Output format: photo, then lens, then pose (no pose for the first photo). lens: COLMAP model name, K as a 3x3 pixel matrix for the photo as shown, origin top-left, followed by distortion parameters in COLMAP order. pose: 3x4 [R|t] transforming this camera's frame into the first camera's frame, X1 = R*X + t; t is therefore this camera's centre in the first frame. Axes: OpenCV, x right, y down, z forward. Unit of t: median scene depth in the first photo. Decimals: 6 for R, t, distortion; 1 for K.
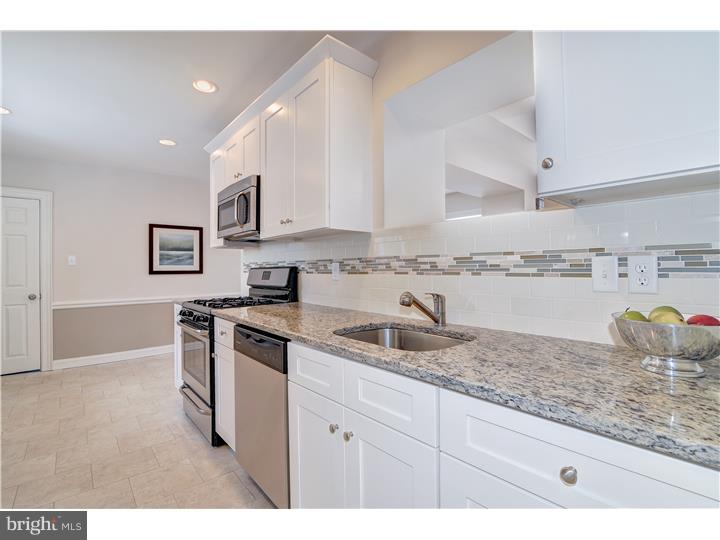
lens RADIAL K [[330.1, 0, 360.0], [0, 330.1, 270.0], [0, 0, 1]] dist [-0.003217, -0.000394]
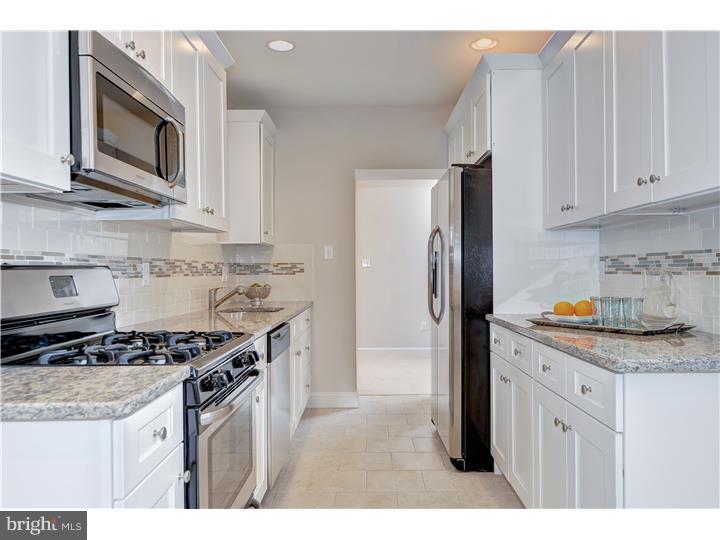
lens RADIAL K [[547.5, 0, 360.0], [0, 547.5, 270.0], [0, 0, 1]] dist [0.002721, 0.001249]
pose [[-0.742708, 0.008056, 0.669567, -1.307468], [0.007306, 0.999966, -0.003927, 0.002916], [-0.669576, 0.001975, -0.742741, 1.649291]]
